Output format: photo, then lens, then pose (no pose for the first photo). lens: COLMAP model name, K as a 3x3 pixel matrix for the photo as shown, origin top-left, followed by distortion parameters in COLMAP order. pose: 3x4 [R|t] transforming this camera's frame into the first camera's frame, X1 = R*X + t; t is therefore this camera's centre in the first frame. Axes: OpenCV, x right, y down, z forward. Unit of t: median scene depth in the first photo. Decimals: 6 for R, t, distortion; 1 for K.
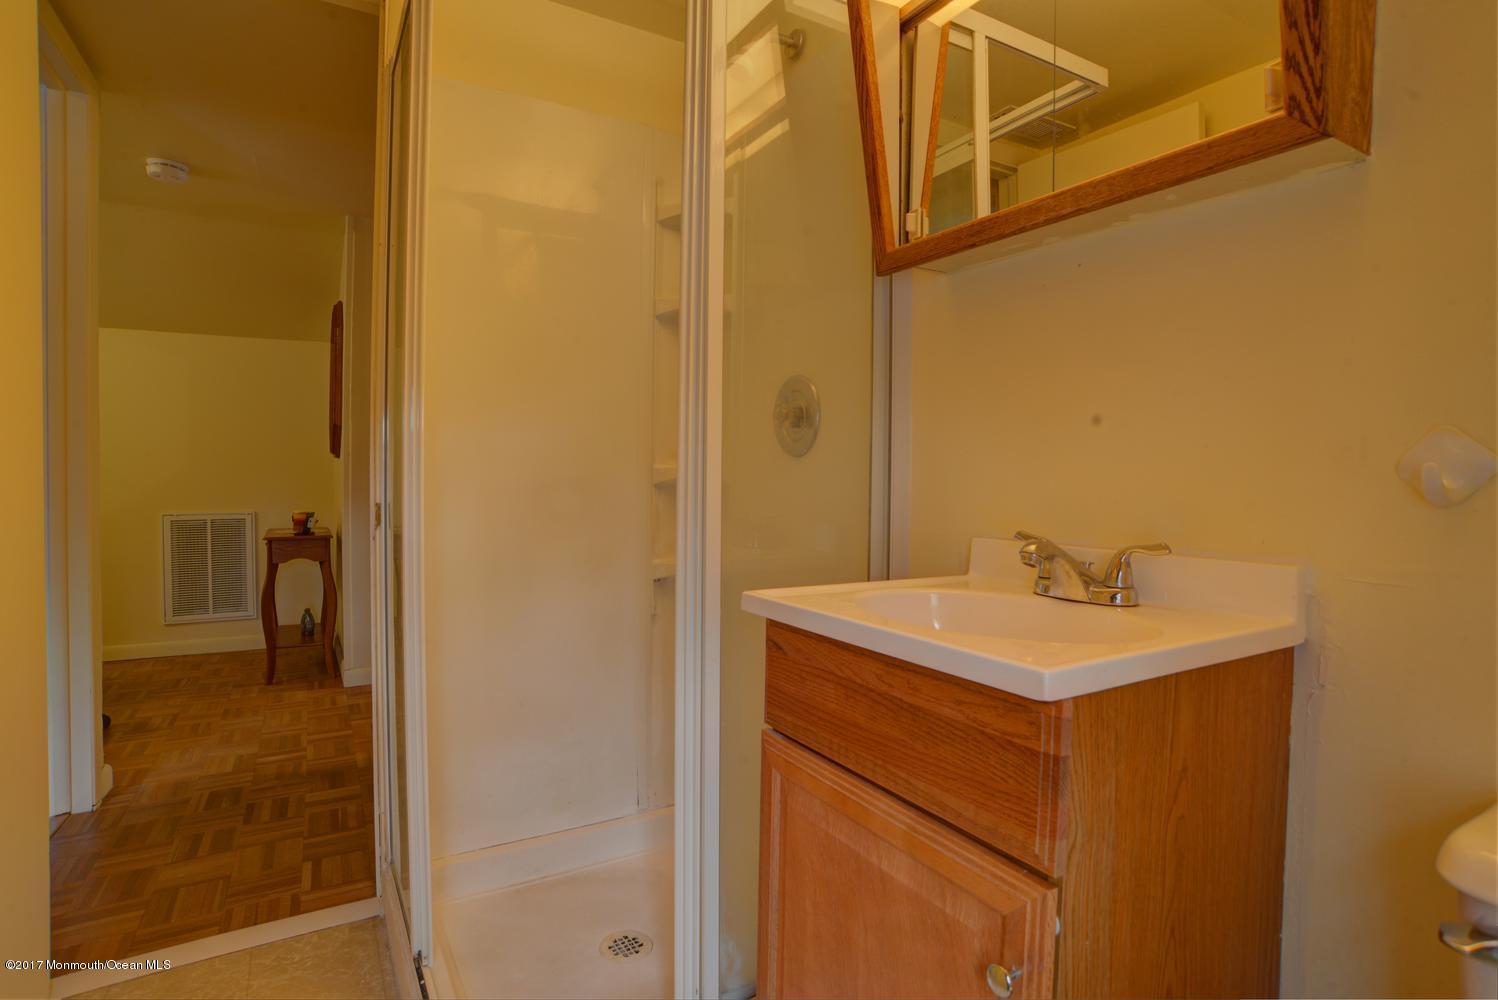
lens RADIAL K [[764.8, 0, 748.4], [0, 764.8, 489.4], [0, 0, 1]] dist [-0.098817, 0.045566]
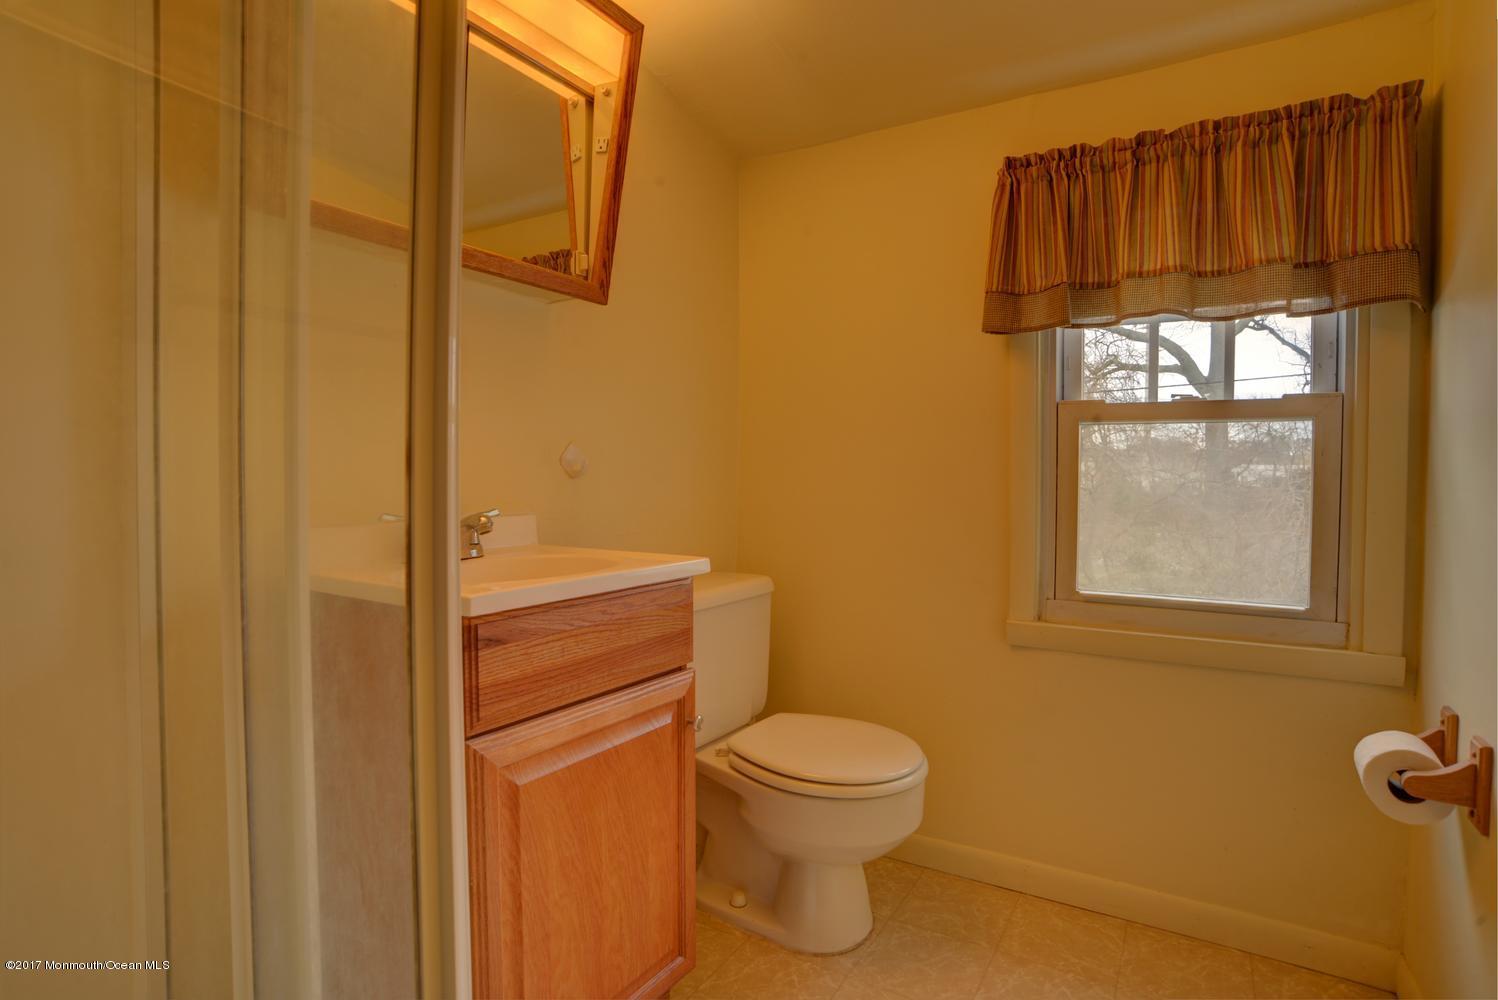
lens RADIAL K [[764.8, 0, 748.4], [0, 764.8, 489.4], [0, 0, 1]] dist [-0.098817, 0.045566]
pose [[-0.456463, -0.028432, 0.889288, -1.147209], [0.011544, 0.999216, 0.037872, -0.021859], [-0.889667, 0.027553, -0.455777, 1.373127]]
